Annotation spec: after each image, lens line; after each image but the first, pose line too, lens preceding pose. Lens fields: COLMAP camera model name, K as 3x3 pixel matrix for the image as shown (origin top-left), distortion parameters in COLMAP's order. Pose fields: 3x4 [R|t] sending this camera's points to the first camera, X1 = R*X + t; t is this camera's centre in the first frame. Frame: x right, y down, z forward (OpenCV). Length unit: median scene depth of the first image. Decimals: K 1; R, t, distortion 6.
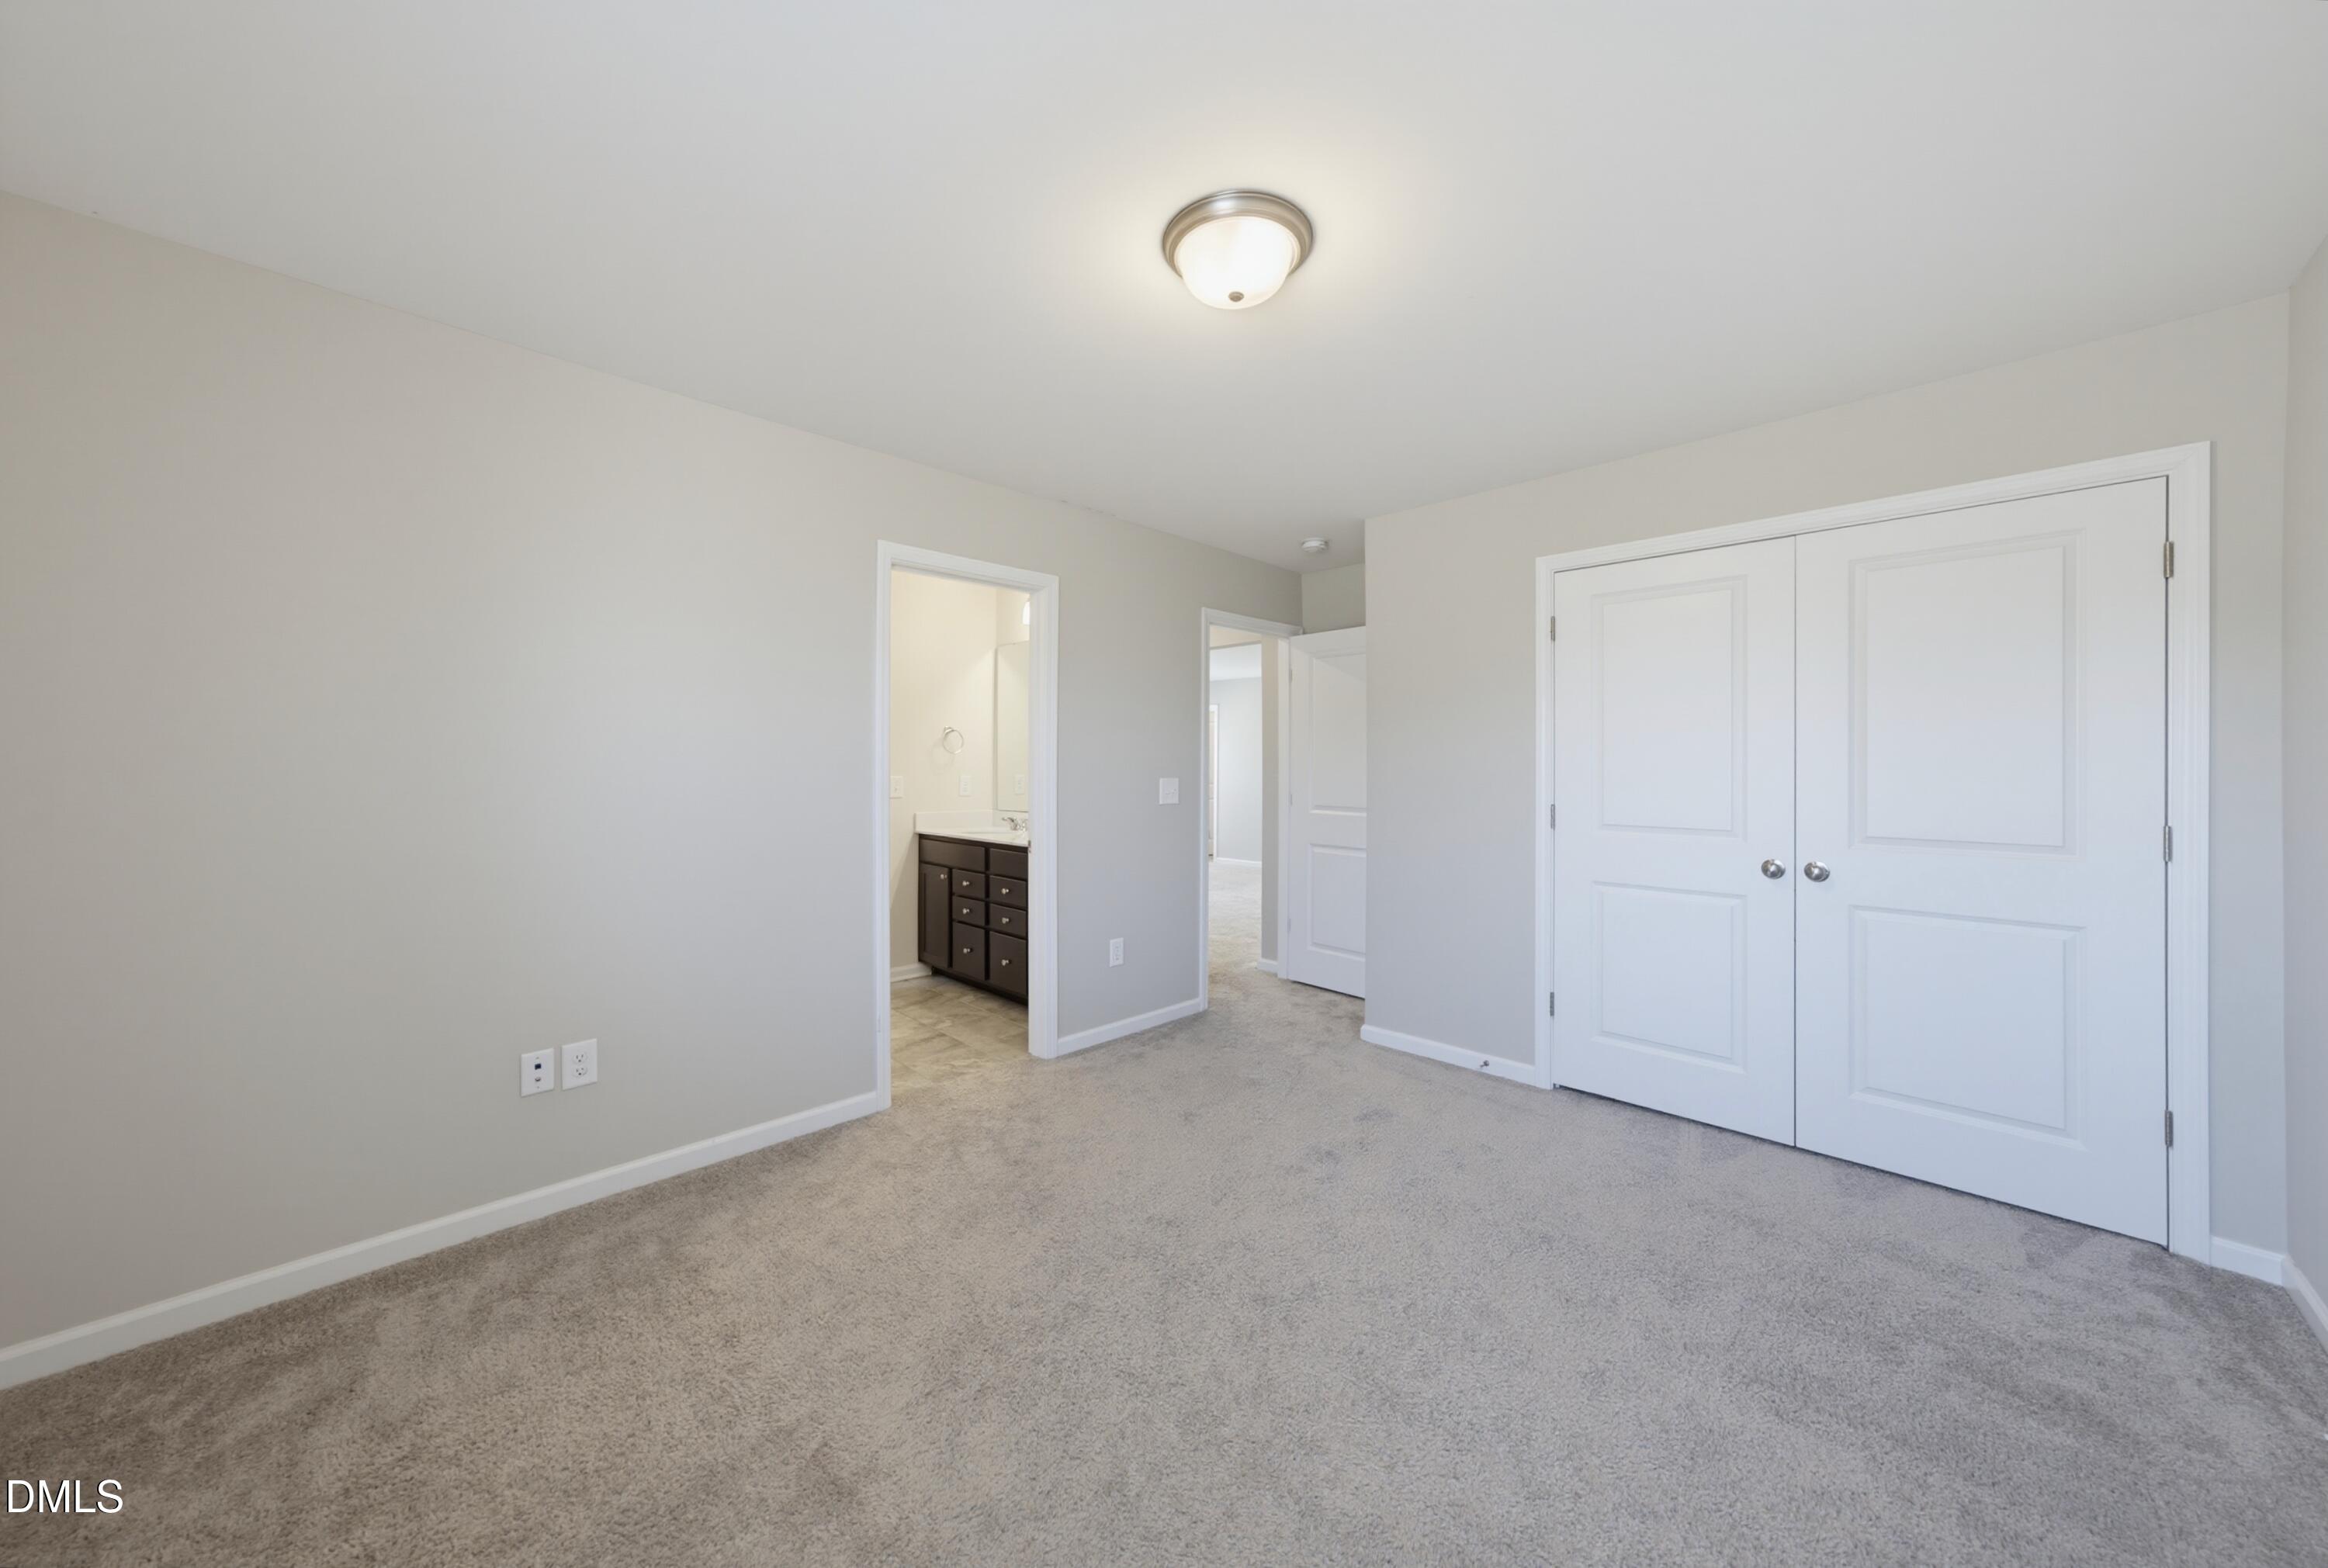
lens RADIAL K [[839.4, 0, 1163.5], [0, 839.4, 764.2], [0, 0, 1]] dist [0.000664, 0.000104]
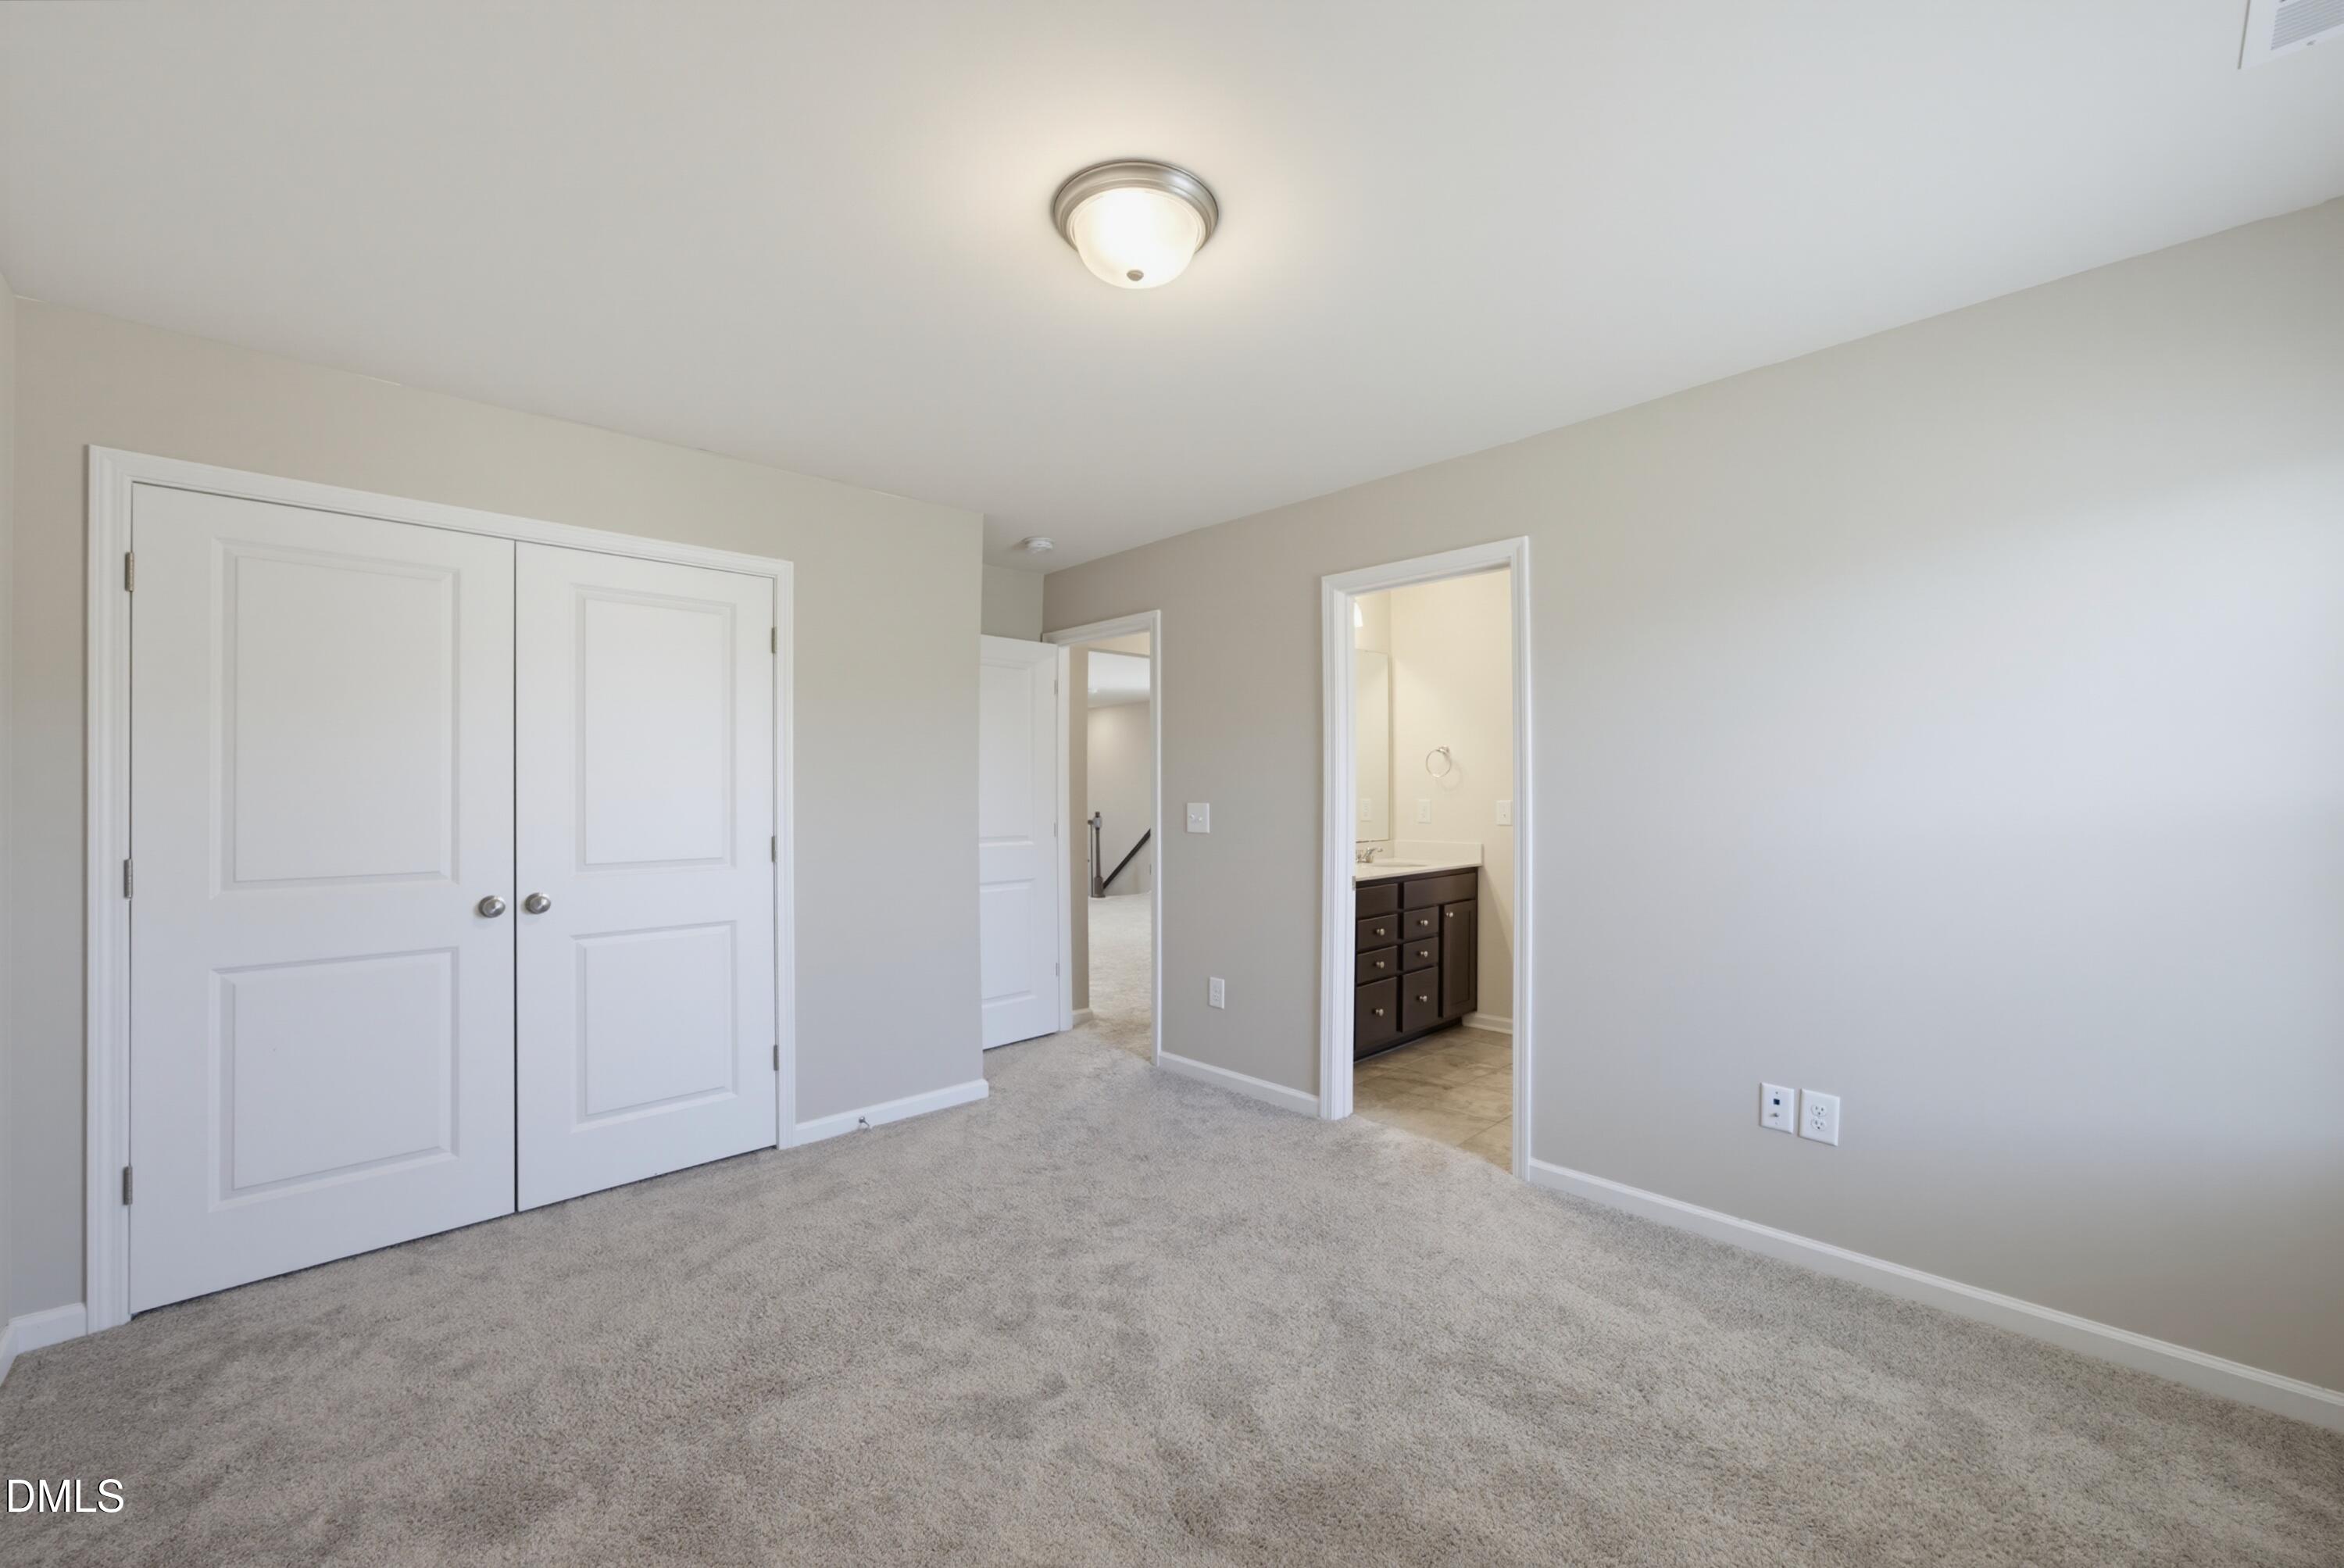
lens RADIAL K [[928.5, 0, 1206.0], [0, 928.5, 784.9], [0, 0, 1]] dist [-0.059994, 0.041399]
pose [[0.028512, 0.005857, 0.999576, -0.888399], [0.002507, 0.999979, -0.005931, 0.002864], [-0.999590, 0.002675, 0.028497, 0.882840]]
